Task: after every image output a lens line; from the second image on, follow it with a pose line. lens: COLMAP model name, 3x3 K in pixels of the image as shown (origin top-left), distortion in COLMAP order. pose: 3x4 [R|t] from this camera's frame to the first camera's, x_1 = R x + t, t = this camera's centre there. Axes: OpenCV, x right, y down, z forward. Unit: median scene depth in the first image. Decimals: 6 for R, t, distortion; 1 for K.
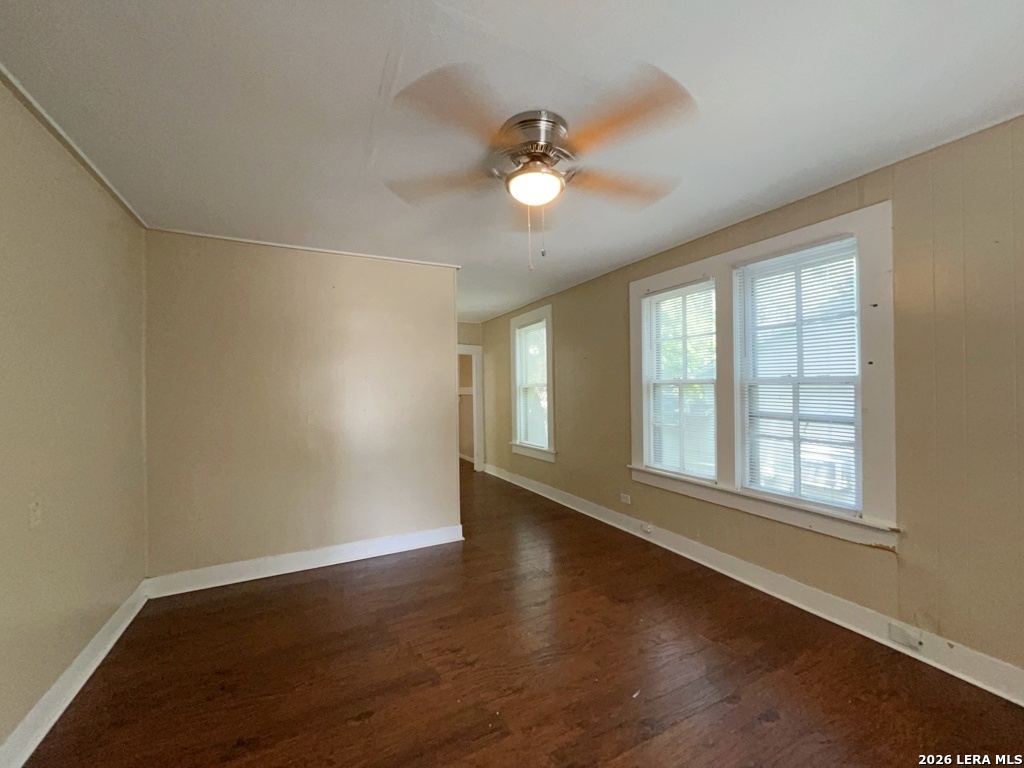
lens RADIAL K [[414.1, 0, 514.8], [0, 414.1, 384.5], [0, 0, 1]] dist [-0.001760, -0.000342]
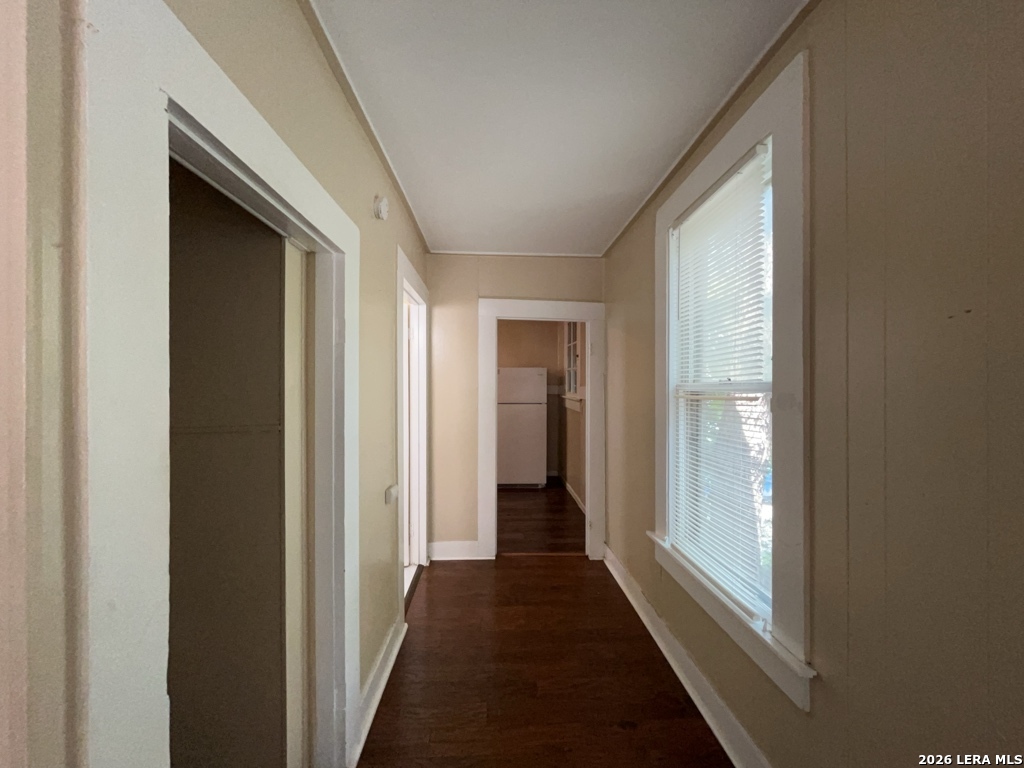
lens RADIAL K [[409.9, 0, 477.2], [0, 409.9, 385.1], [0, 0, 1]] dist [0.000316, 0.000006]
pose [[0.863728, 0.017678, -0.503649, 0.063884], [-0.012109, 0.999824, 0.014327, -0.002885], [0.503814, -0.006276, 0.863790, 0.941736]]
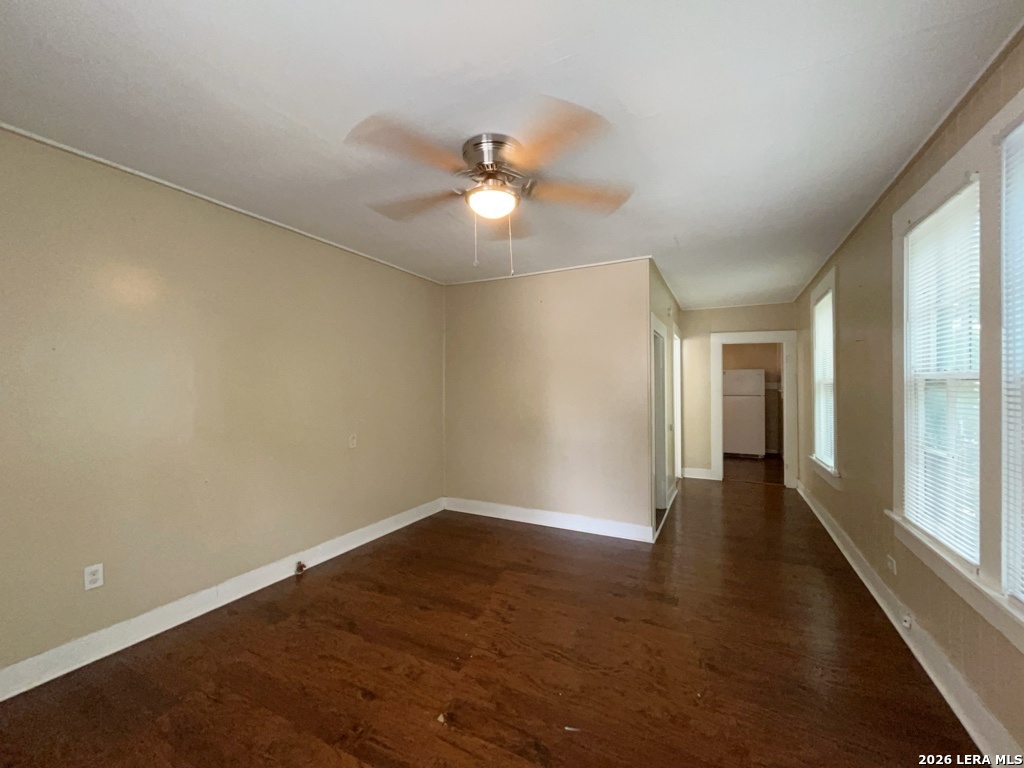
lens RADIAL K [[414.1, 0, 514.8], [0, 414.1, 384.5], [0, 0, 1]] dist [-0.001760, -0.000342]
pose [[0.583009, 0.010712, -0.812395, 0.462381], [0.002199, 0.999889, 0.014763, -0.005362], [0.812463, -0.010393, 0.582920, 0.189997]]
